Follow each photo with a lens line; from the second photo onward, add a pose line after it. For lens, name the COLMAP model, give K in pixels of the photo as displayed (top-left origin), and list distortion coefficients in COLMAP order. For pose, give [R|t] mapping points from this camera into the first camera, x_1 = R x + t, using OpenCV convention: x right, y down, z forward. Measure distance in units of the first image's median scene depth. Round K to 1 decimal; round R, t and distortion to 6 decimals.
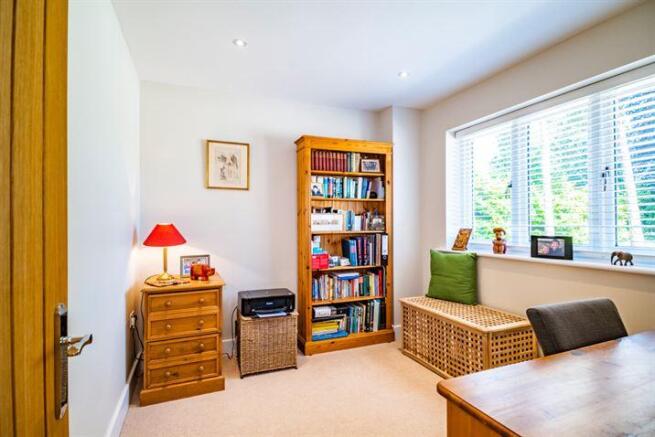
lens RADIAL K [[330.2, 0, 329.4], [0, 330.2, 220.0], [0, 0, 1]] dist [0.013554, -0.003732]
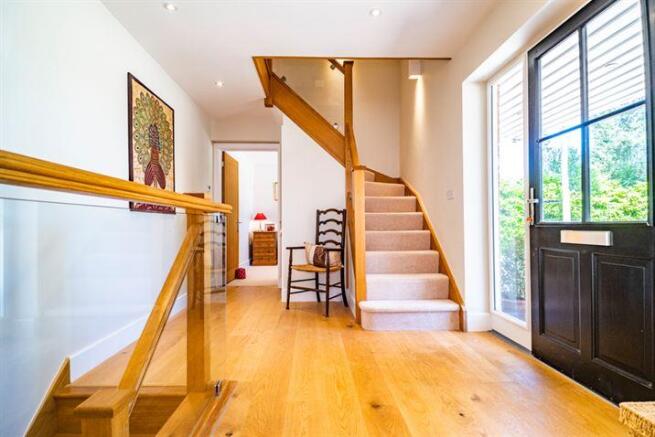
lens RADIAL K [[330.2, 0, 323.7], [0, 330.2, 219.5], [0, 0, 1]] dist [0.013554, -0.003732]
pose [[0.935755, -0.009133, -0.352532, 1.097232], [0.005755, 0.999927, -0.010630, 0.107339], [0.352603, 0.007919, 0.935739, -1.600911]]
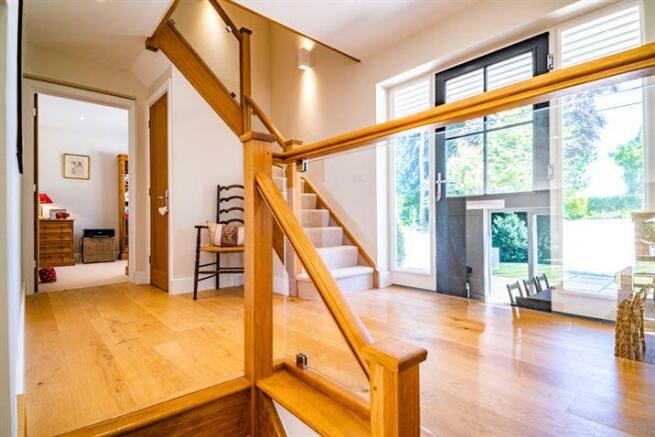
lens RADIAL K [[330.2, 0, 323.5], [0, 330.2, 220.6], [0, 0, 1]] dist [0.013554, -0.003732]
pose [[0.947711, -0.004301, 0.319101, 0.540010], [0.003413, 0.999989, 0.003342, 0.184678], [-0.319112, -0.002078, 0.947715, -1.605287]]
